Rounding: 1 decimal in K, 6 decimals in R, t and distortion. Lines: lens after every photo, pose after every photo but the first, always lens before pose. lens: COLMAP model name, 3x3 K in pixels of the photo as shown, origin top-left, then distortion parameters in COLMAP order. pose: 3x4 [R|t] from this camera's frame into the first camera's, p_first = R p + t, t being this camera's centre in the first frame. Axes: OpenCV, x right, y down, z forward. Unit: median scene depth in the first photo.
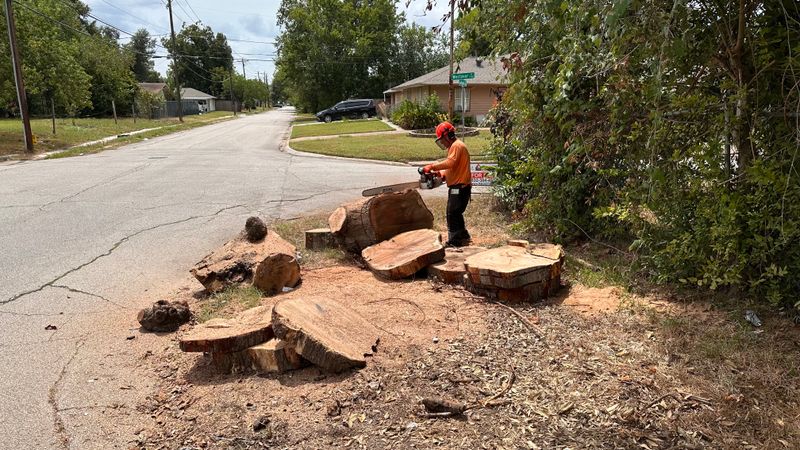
lens RADIAL K [[572.9, 0, 396.2], [0, 572.9, 230.0], [0, 0, 1]] dist [0.095521, -0.160326]
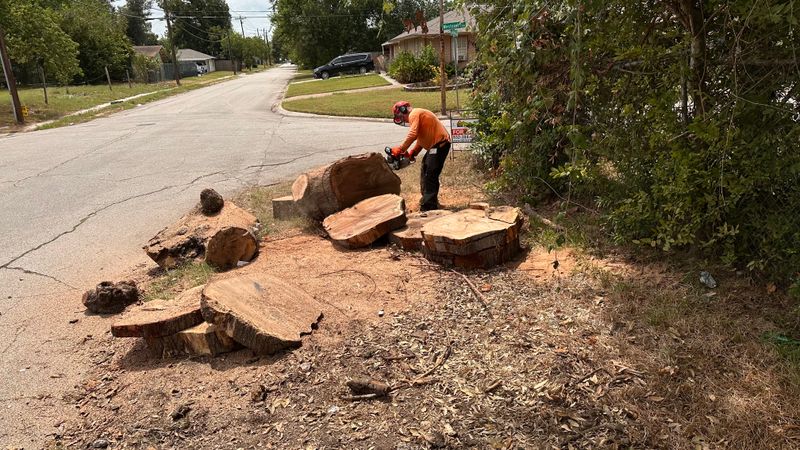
lens RADIAL K [[572.7, 0, 400.0], [0, 572.7, 225.0], [0, 0, 1]] dist [0.085707, -0.143611]
pose [[0.999097, -0.039665, -0.015225, 0.092316], [0.040637, 0.996725, 0.069911, -0.018321], [0.012402, -0.070467, 0.997437, 0.033965]]
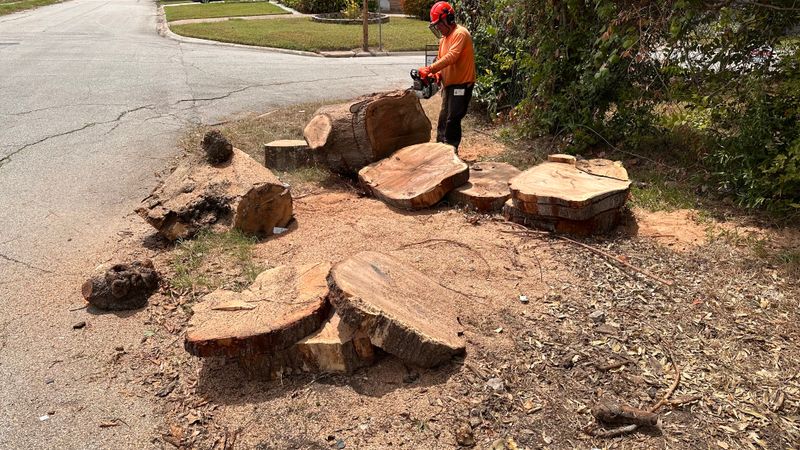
lens RADIAL K [[573.2, 0, 405.1], [0, 573.2, 222.7], [0, 0, 1]] dist [0.071824, -0.109504]
pose [[0.975871, -0.051680, 0.212142, -0.183523], [0.015030, 0.985180, 0.170862, -0.031212], [-0.217828, -0.163551, 0.962186, 0.240554]]
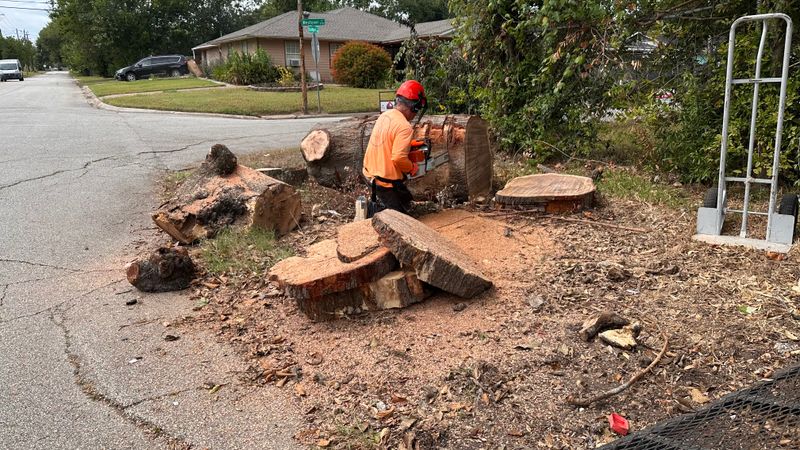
lens RADIAL K [[573.2, 0, 405.1], [0, 573.2, 222.7], [0, 0, 1]] dist [0.071824, -0.109504]
pose [[0.937771, -0.086001, 0.336436, -0.302265], [0.072132, 0.995958, 0.053531, 0.061954], [-0.339679, -0.025932, 0.940184, 0.190699]]
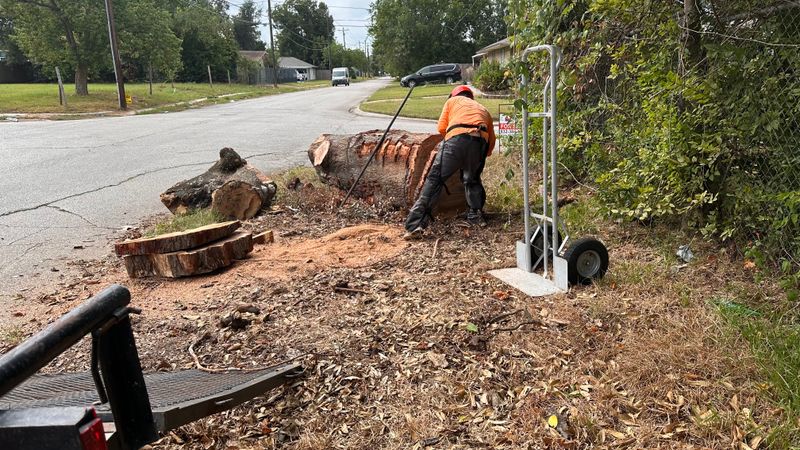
lens RADIAL K [[574.5, 0, 396.1], [0, 574.5, 224.0], [0, 0, 1]] dist [0.101713, -0.171930]
pose [[0.984354, 0.041905, -0.171147, 0.242086], [-0.035570, 0.998570, 0.039919, 0.063860], [0.172575, -0.033207, 0.984436, 0.037450]]
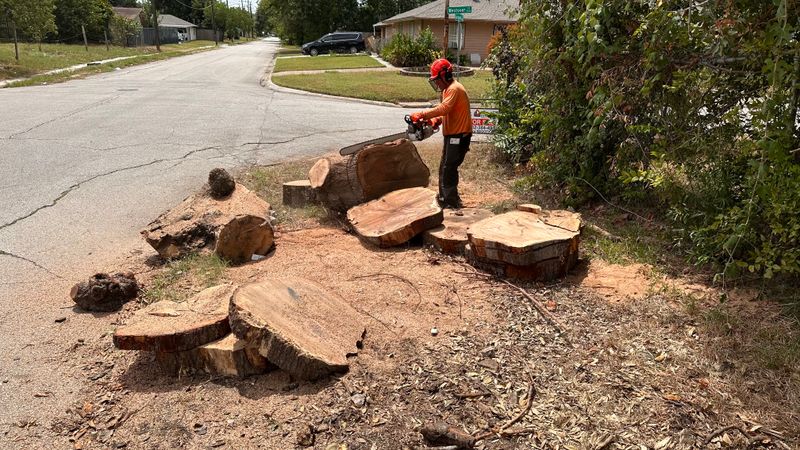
lens RADIAL K [[573.2, 0, 405.1], [0, 573.2, 222.7], [0, 0, 1]] dist [0.071824, -0.109504]
pose [[0.998985, 0.020666, 0.040029, -0.006982], [-0.024263, 0.995503, 0.091570, -0.029855], [-0.037956, -0.092449, 0.994994, 0.148298]]
